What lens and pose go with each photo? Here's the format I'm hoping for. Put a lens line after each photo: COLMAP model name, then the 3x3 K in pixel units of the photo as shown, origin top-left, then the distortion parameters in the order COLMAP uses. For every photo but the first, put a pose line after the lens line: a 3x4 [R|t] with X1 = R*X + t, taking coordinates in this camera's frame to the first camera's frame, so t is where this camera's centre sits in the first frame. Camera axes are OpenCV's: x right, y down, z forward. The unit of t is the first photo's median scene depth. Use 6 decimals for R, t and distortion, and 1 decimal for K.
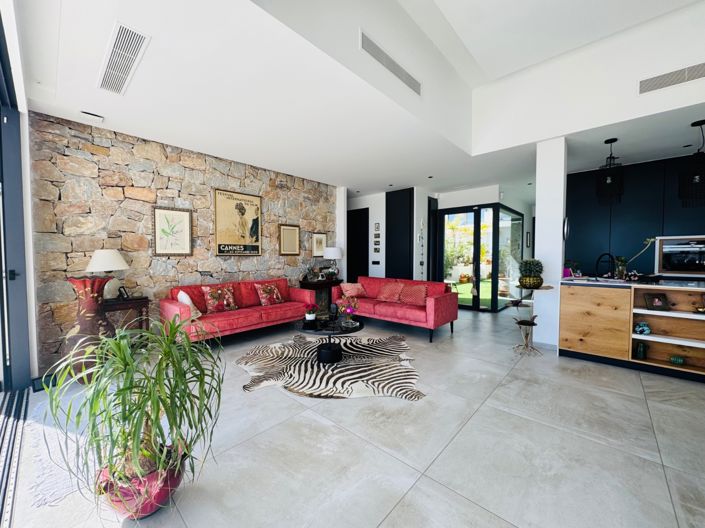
lens RADIAL K [[280.8, 0, 349.3], [0, 280.8, 265.9], [0, 0, 1]] dist [-0.001159, -0.000034]
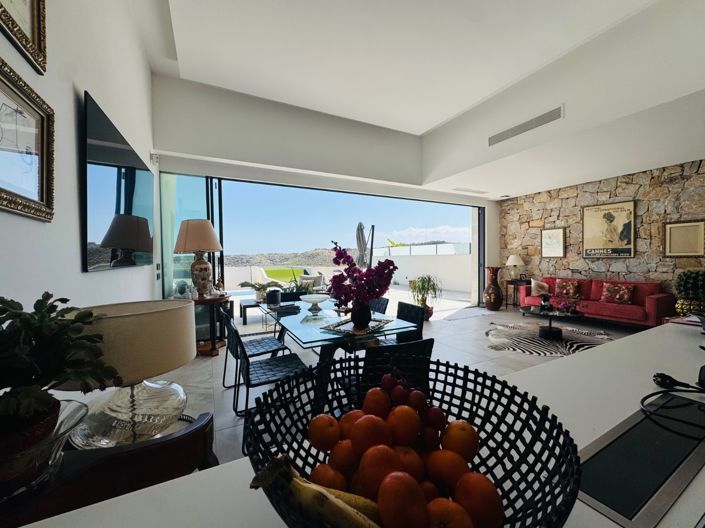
lens RADIAL K [[280.8, 0, 354.4], [0, 280.8, 263.0], [0, 0, 1]] dist [-0.001159, -0.000034]
pose [[-0.328439, 0.019659, -0.944321, 1.261987], [-0.026537, 0.999197, 0.030031, -0.027646], [0.944152, 0.034922, -0.327654, 0.480751]]
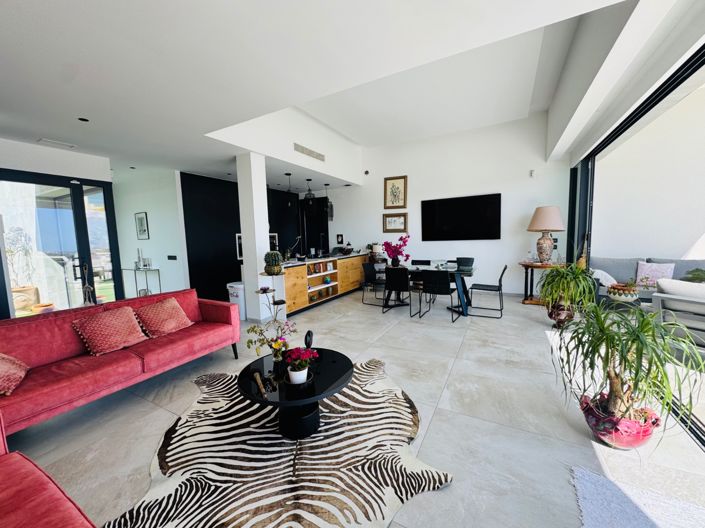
lens RADIAL K [[280.8, 0, 352.9], [0, 280.8, 265.3], [0, 0, 1]] dist [-0.001159, -0.000034]
pose [[-0.246336, -0.089949, 0.965001, -0.580587], [0.065181, 0.991892, 0.109094, -0.067882], [-0.966990, 0.089774, -0.238476, 0.876168]]
